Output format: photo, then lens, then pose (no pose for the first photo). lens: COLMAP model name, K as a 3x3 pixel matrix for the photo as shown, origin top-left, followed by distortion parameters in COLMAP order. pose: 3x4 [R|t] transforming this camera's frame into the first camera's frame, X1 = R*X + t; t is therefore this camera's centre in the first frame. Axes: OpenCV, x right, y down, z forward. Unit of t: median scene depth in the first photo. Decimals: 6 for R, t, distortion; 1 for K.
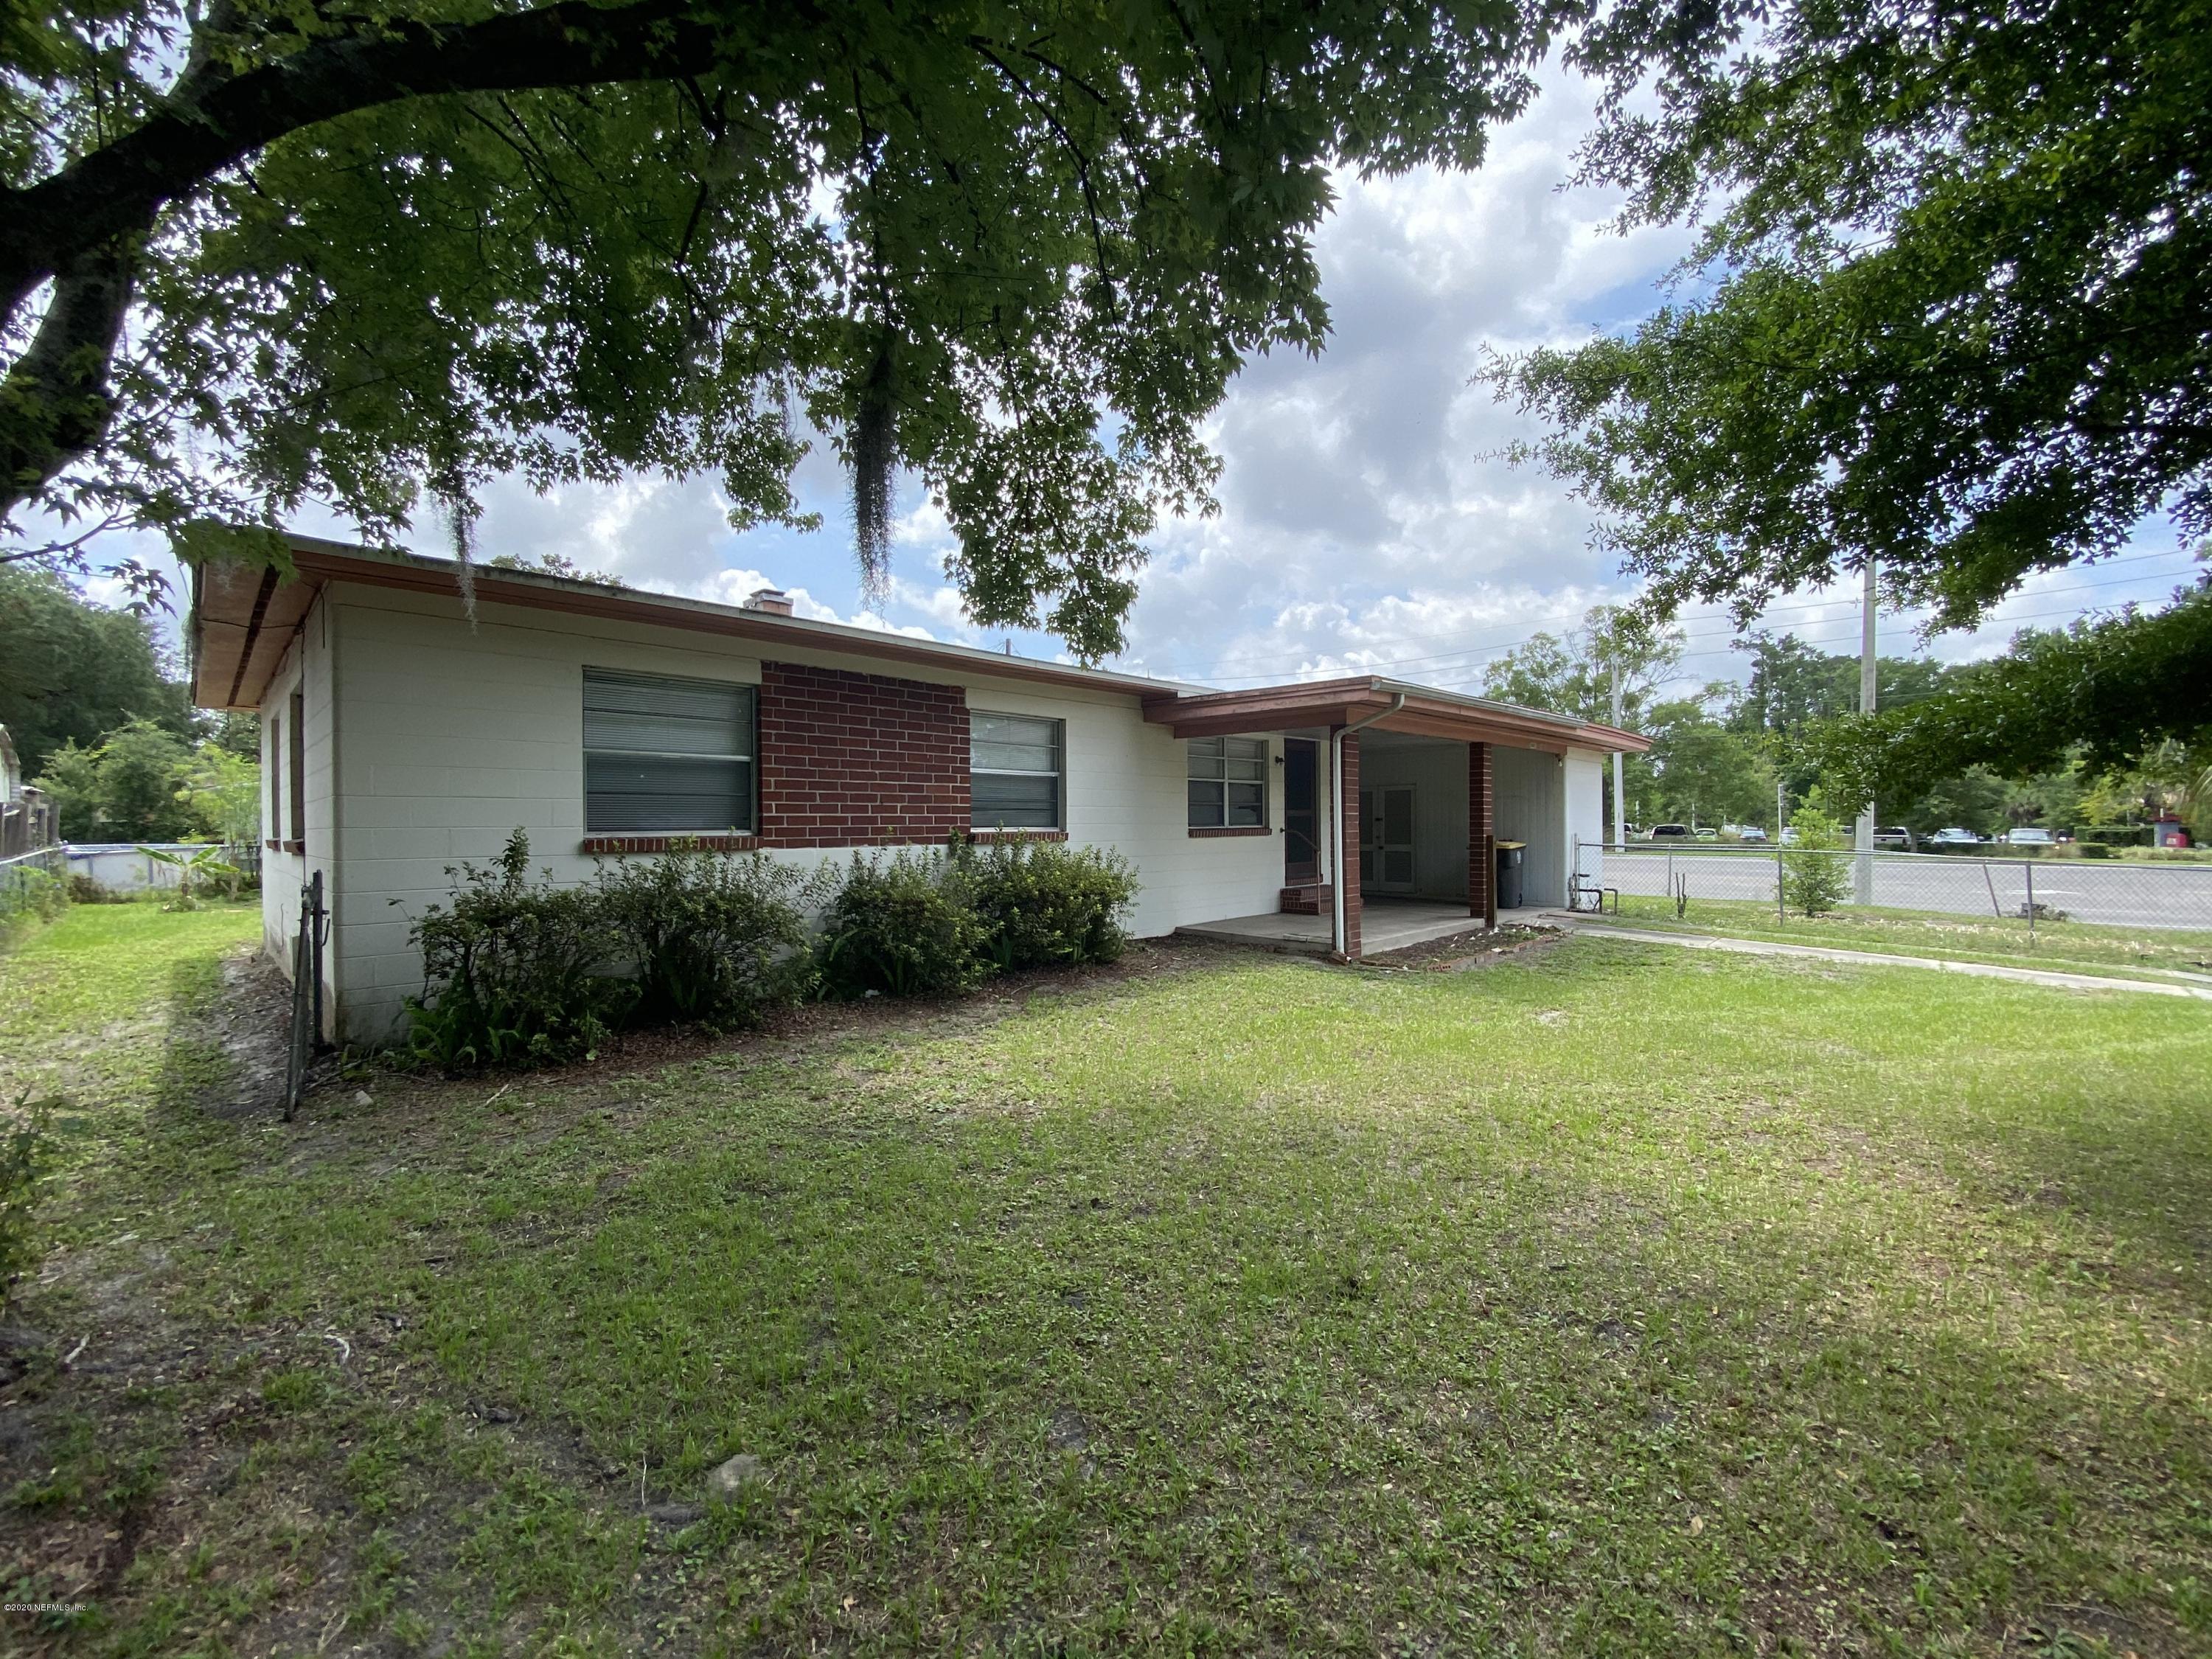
lens RADIAL K [[909.7, 0, 1112.7], [0, 909.7, 834.7], [0, 0, 1]] dist [-0.004066, -0.000541]
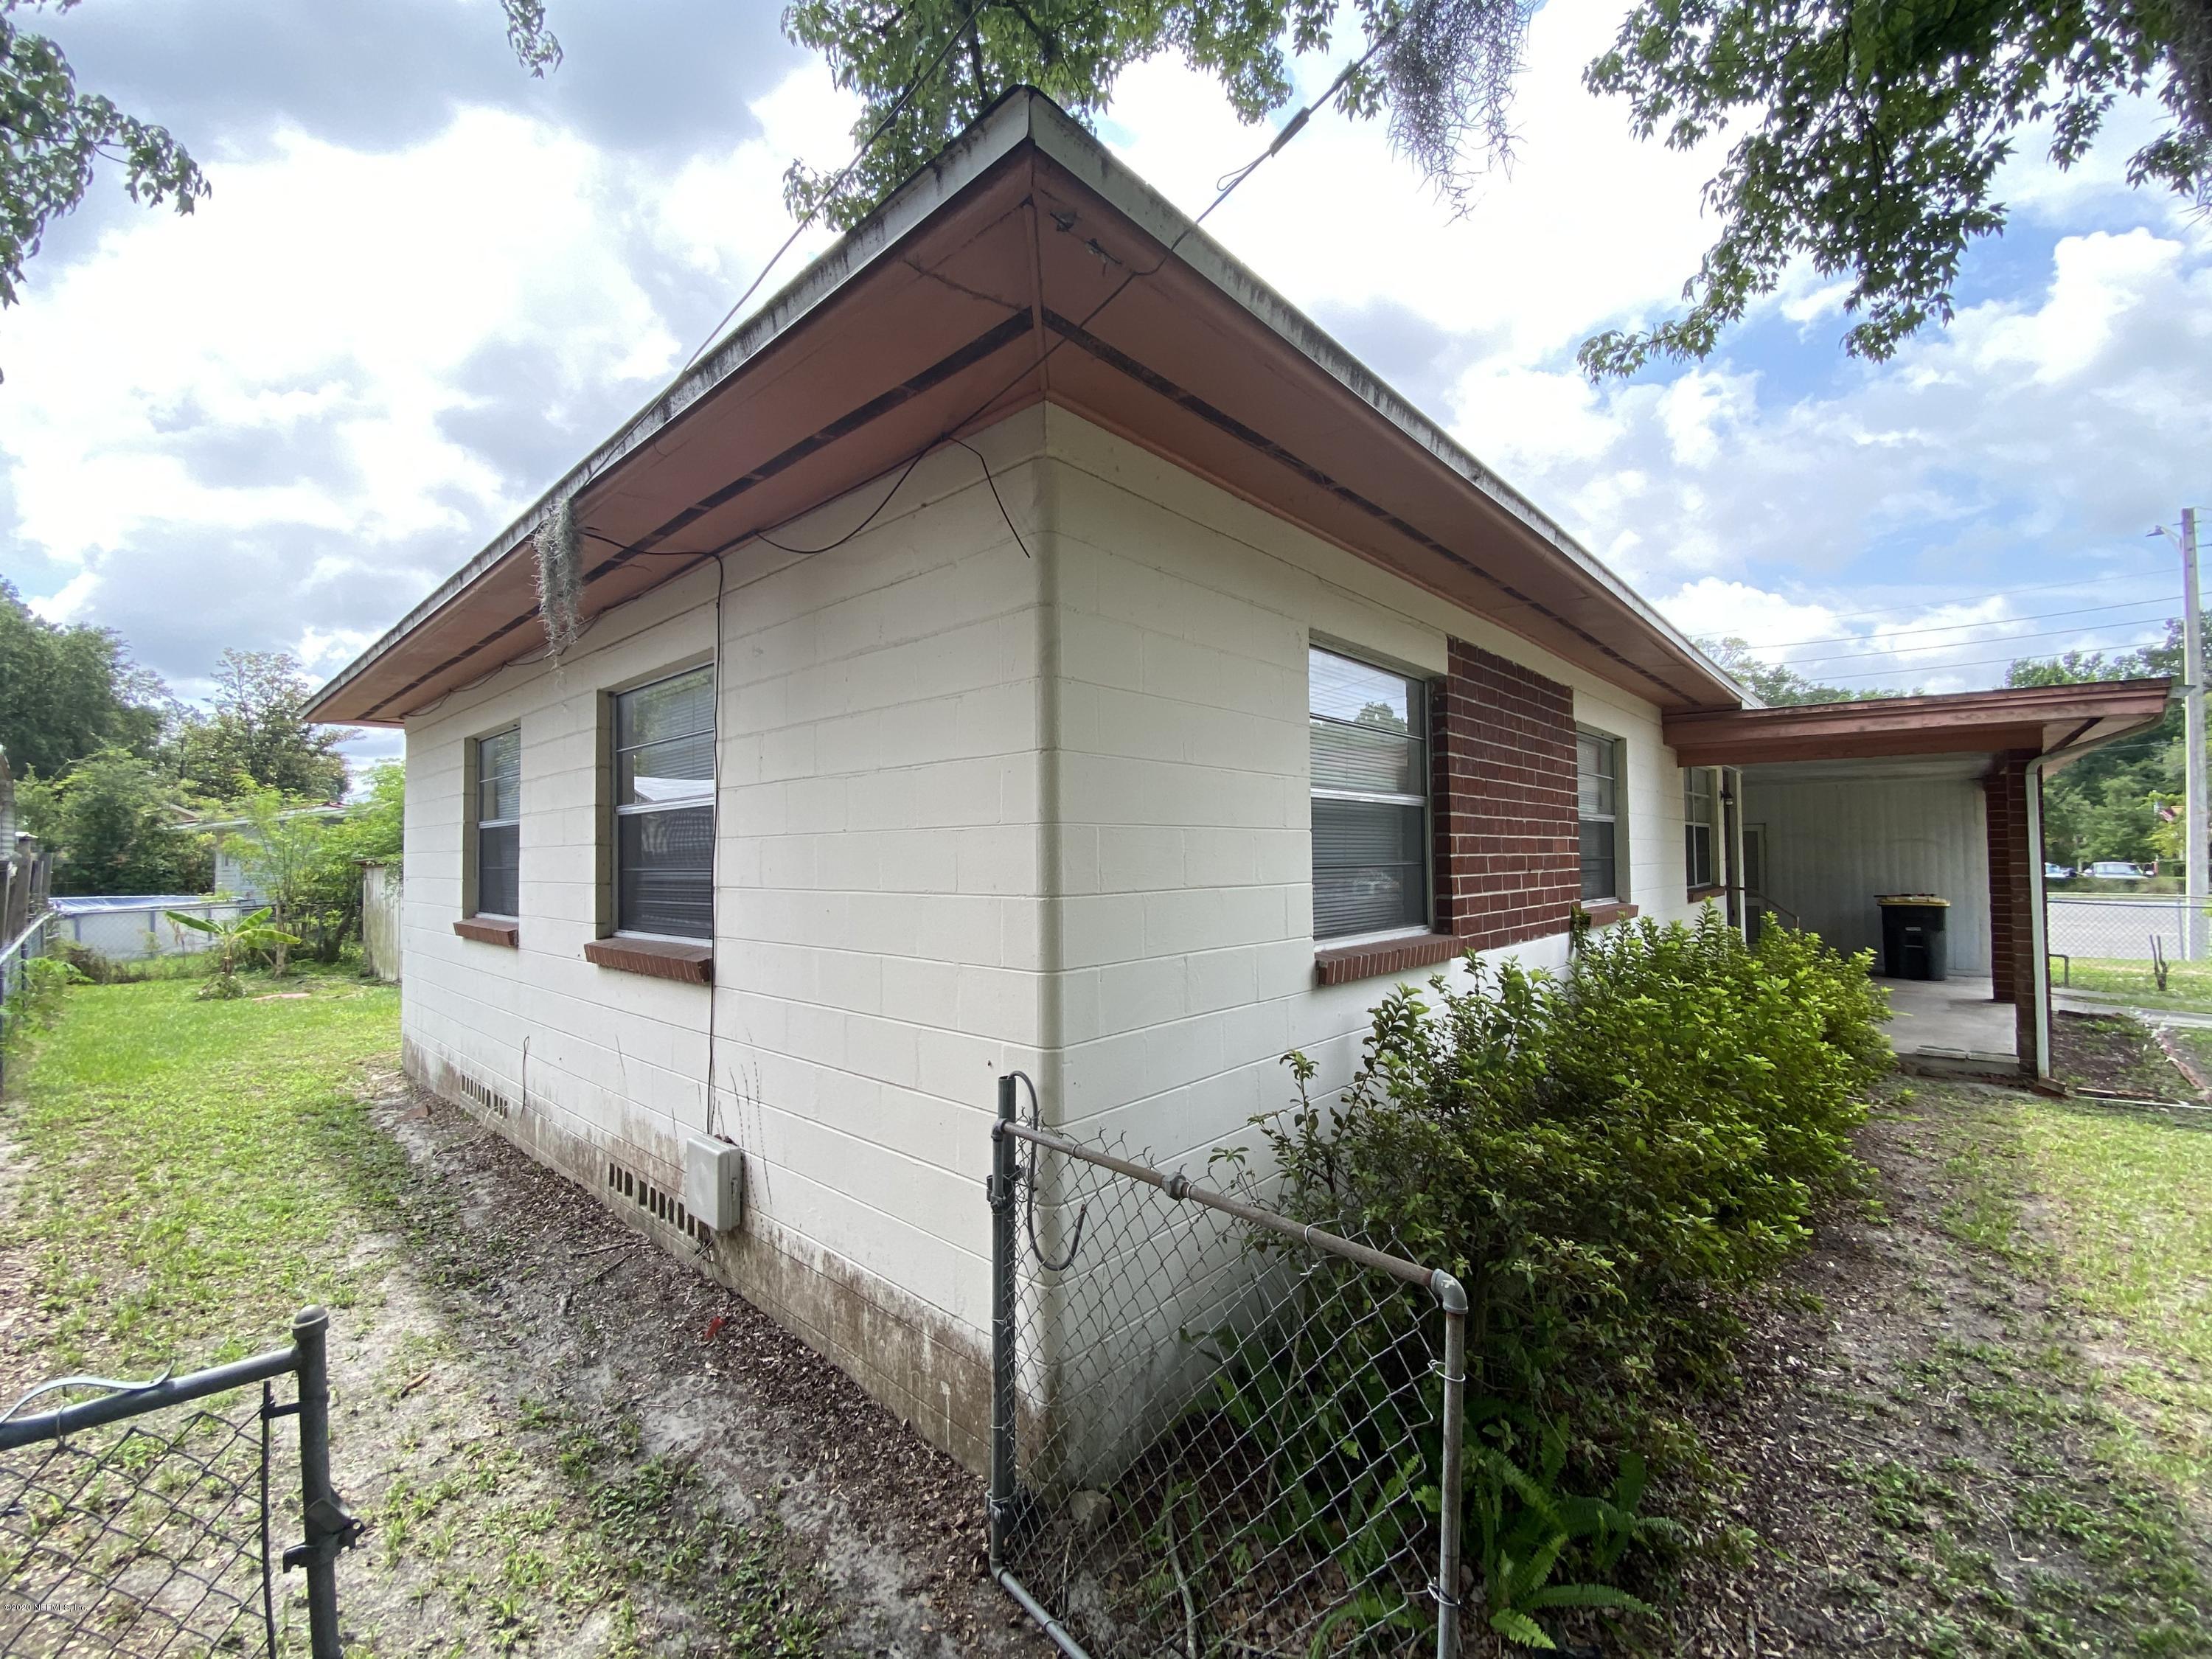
lens RADIAL K [[909.7, 0, 1100.0], [0, 909.7, 819.6], [0, 0, 1]] dist [-0.004066, -0.000541]
pose [[0.999478, -0.000940, 0.032286, -0.285381], [0.002566, 0.998728, -0.050362, -0.018715], [-0.032197, 0.050418, 0.998209, 0.194707]]
